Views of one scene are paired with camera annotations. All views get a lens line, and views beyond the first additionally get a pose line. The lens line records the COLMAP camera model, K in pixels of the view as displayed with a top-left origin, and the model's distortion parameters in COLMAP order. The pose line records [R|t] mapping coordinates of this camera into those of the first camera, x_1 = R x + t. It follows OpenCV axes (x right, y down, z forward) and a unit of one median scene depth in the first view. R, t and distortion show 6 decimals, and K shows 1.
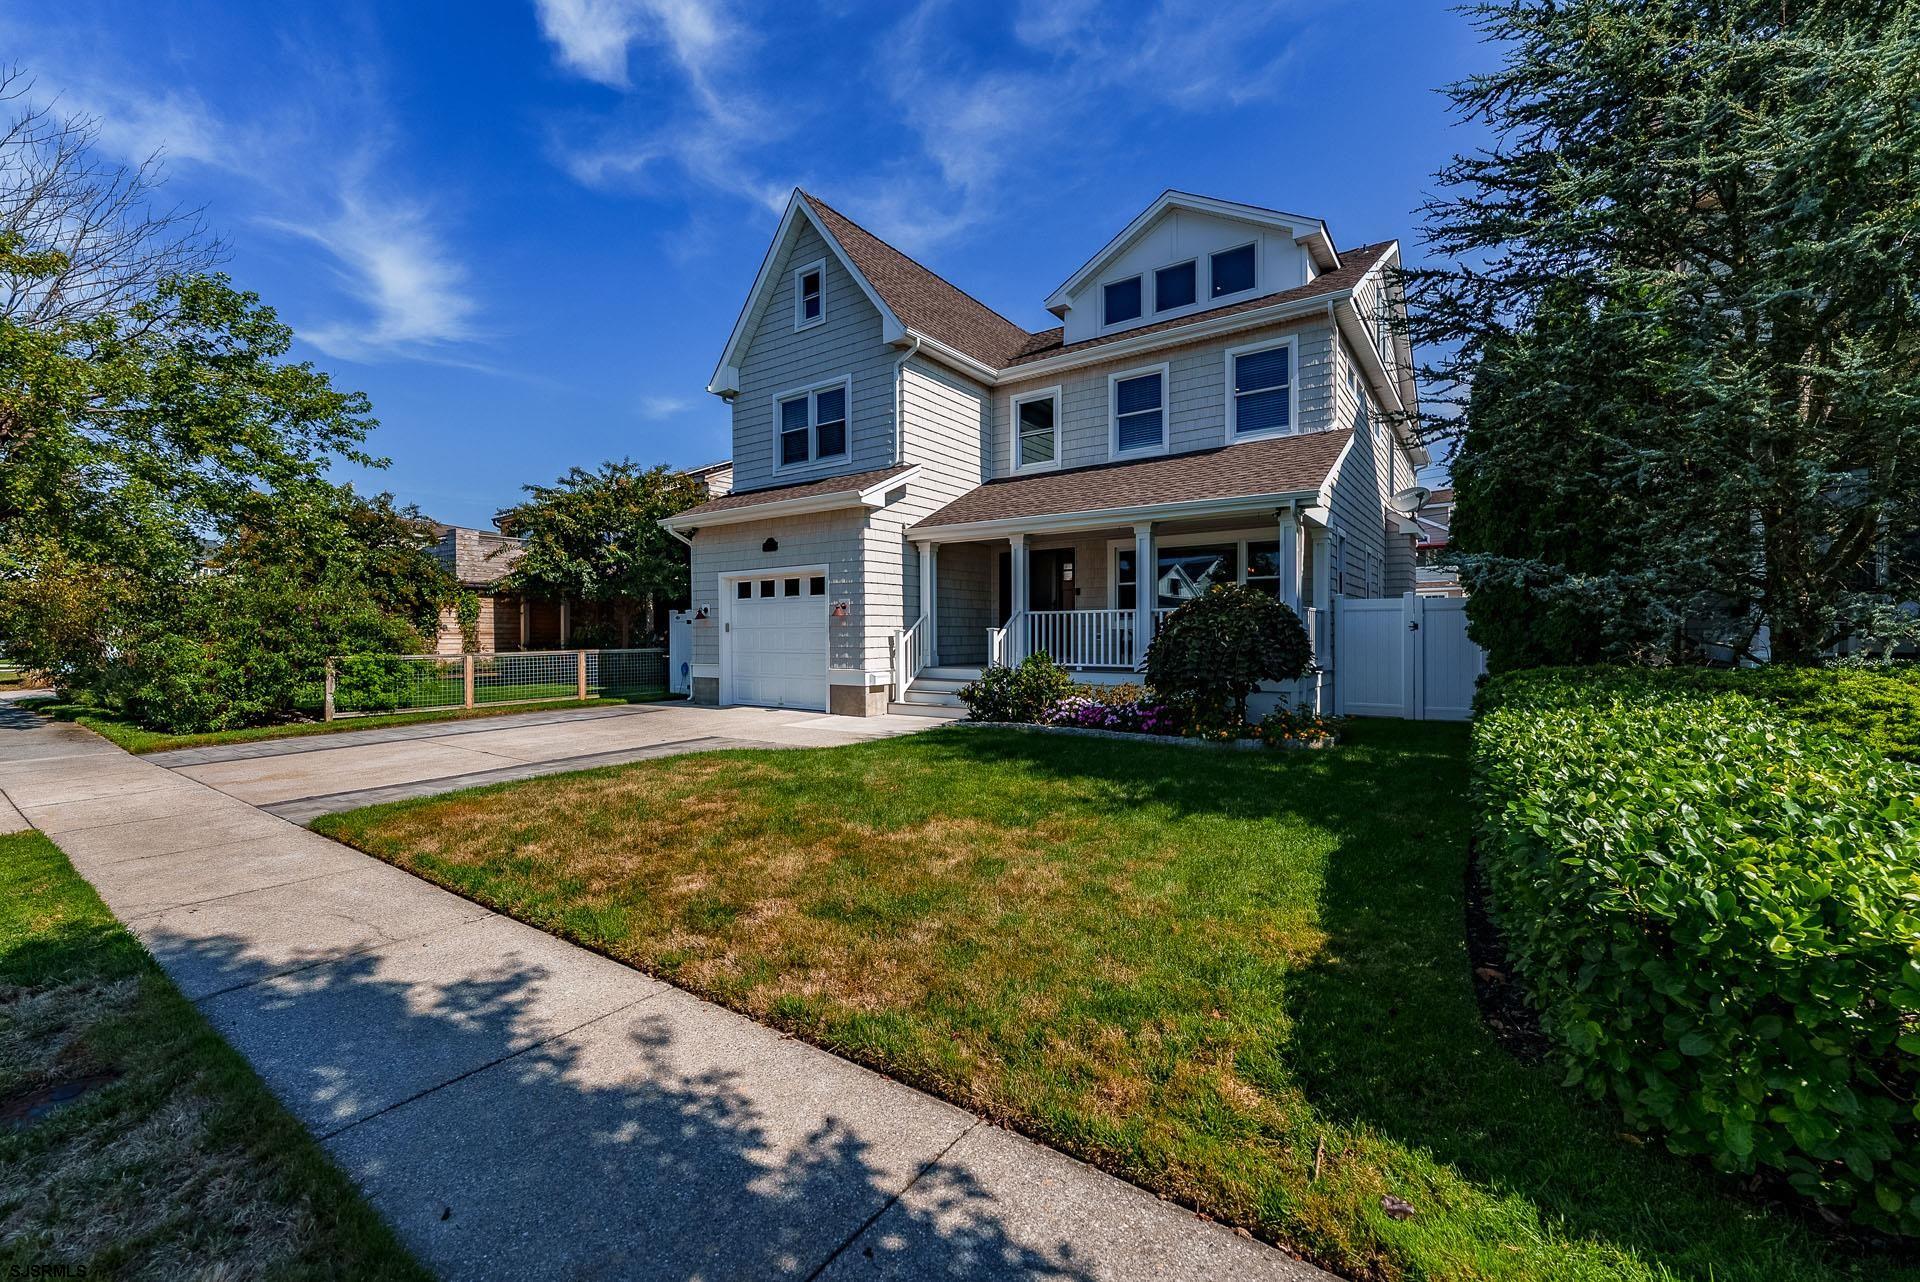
lens RADIAL K [[772.6, 0, 960.0], [0, 772.6, 636.6], [0, 0, 1]] dist [0.000694, 0.000045]
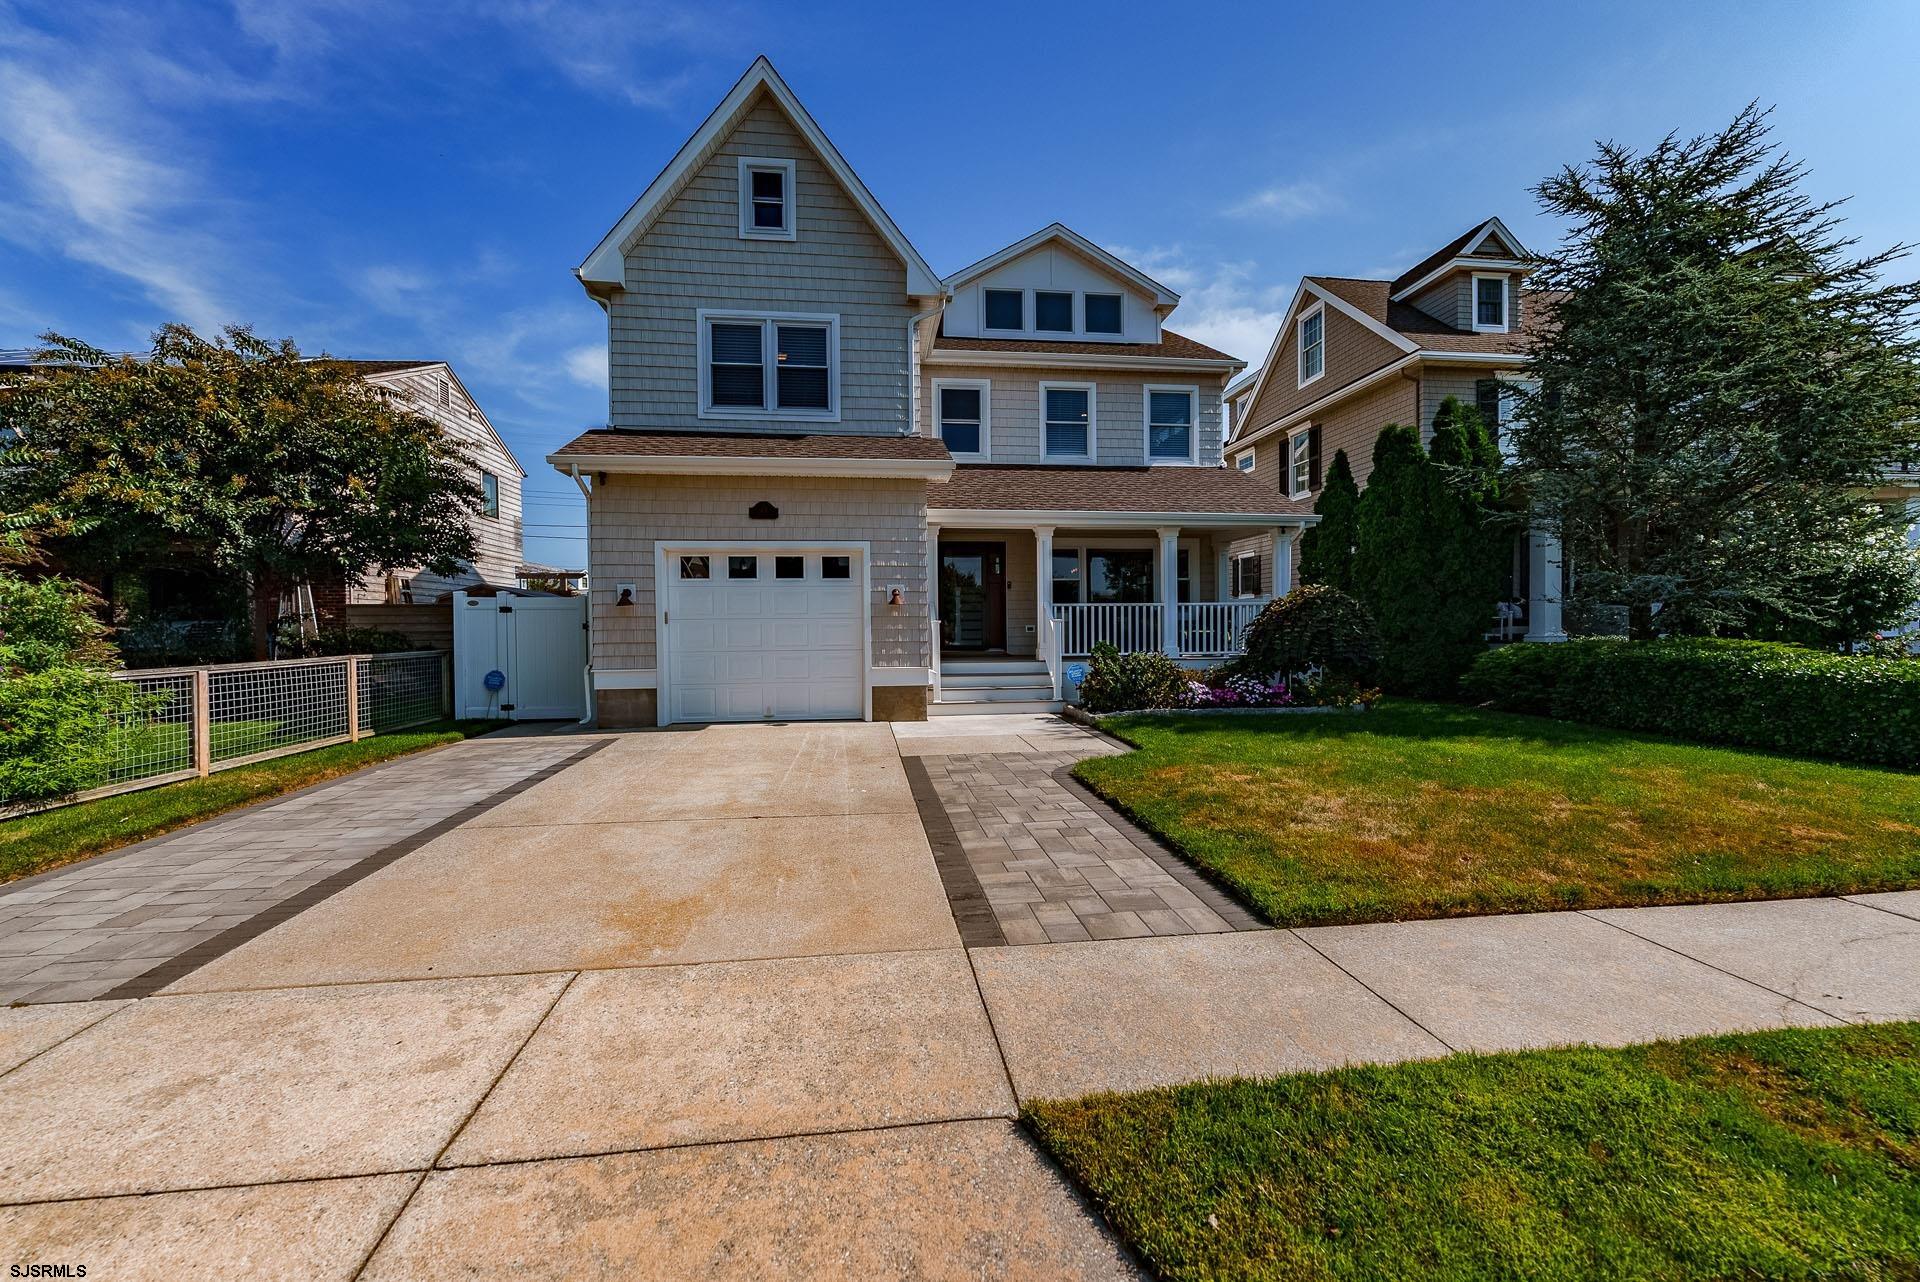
lens RADIAL K [[772.6, 0, 958.2], [0, 772.6, 636.9], [0, 0, 1]] dist [0.000694, 0.000045]
pose [[0.743211, -0.008445, 0.669003, -0.591661], [0.006730, 0.999964, 0.005146, 0.004100], [-0.669023, 0.000677, 0.743242, 0.286913]]
